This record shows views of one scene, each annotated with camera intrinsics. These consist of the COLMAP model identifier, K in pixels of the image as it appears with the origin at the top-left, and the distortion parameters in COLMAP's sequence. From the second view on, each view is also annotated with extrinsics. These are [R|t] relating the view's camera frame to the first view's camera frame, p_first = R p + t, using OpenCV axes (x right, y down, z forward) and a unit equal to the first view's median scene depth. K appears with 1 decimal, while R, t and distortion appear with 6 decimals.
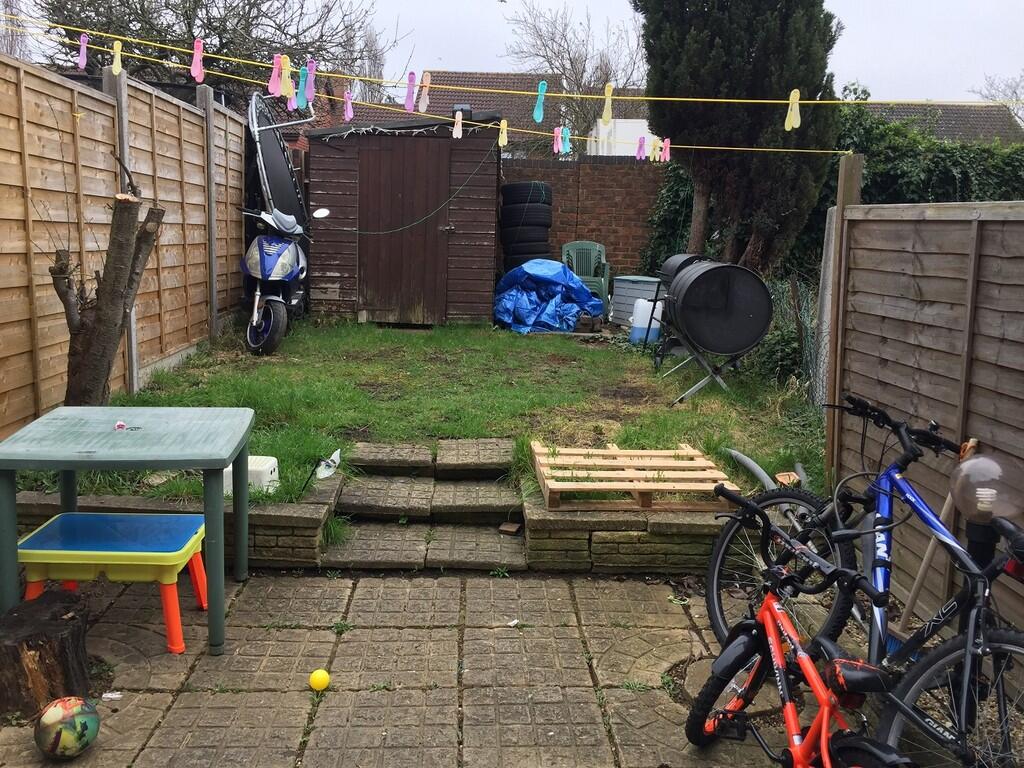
lens RADIAL K [[913.6, 0, 514.5], [0, 913.6, 379.4], [0, 0, 1]] dist [0.061406, -0.017240]
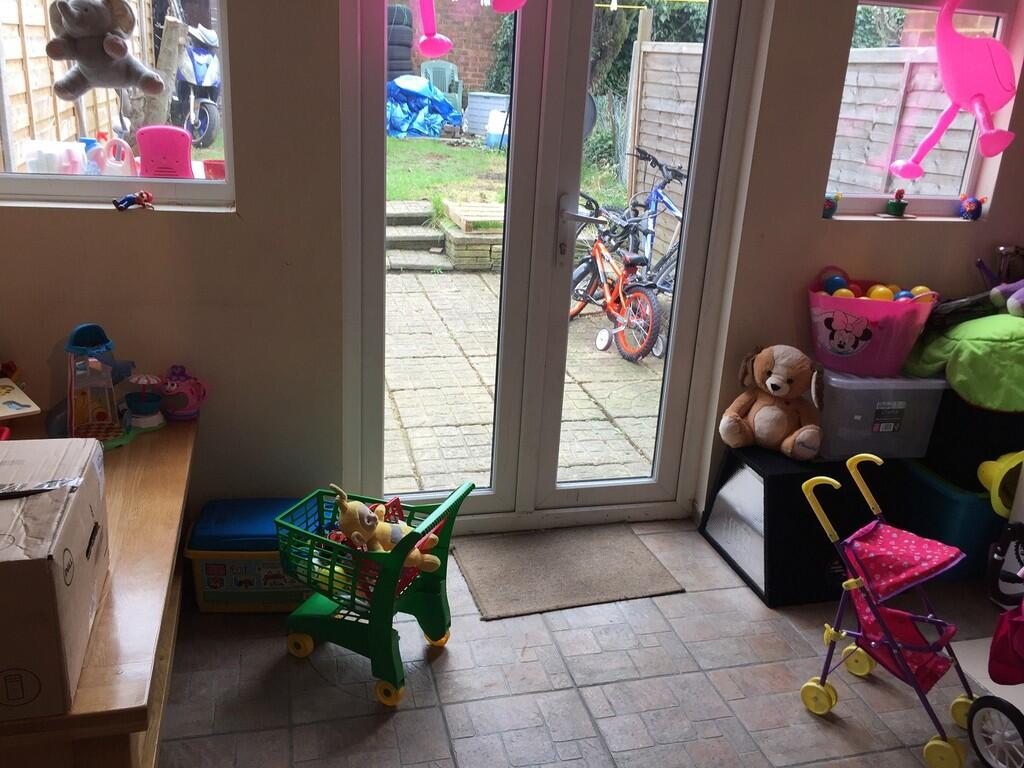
lens RADIAL K [[913.6, 0, 506.9], [0, 913.6, 383.1], [0, 0, 1]] dist [0.061406, -0.017240]
pose [[0.982124, -0.037123, 0.184538, -0.121947], [0.002491, 0.982838, 0.184455, 0.063104], [-0.188219, -0.180697, 0.965361, -0.389760]]
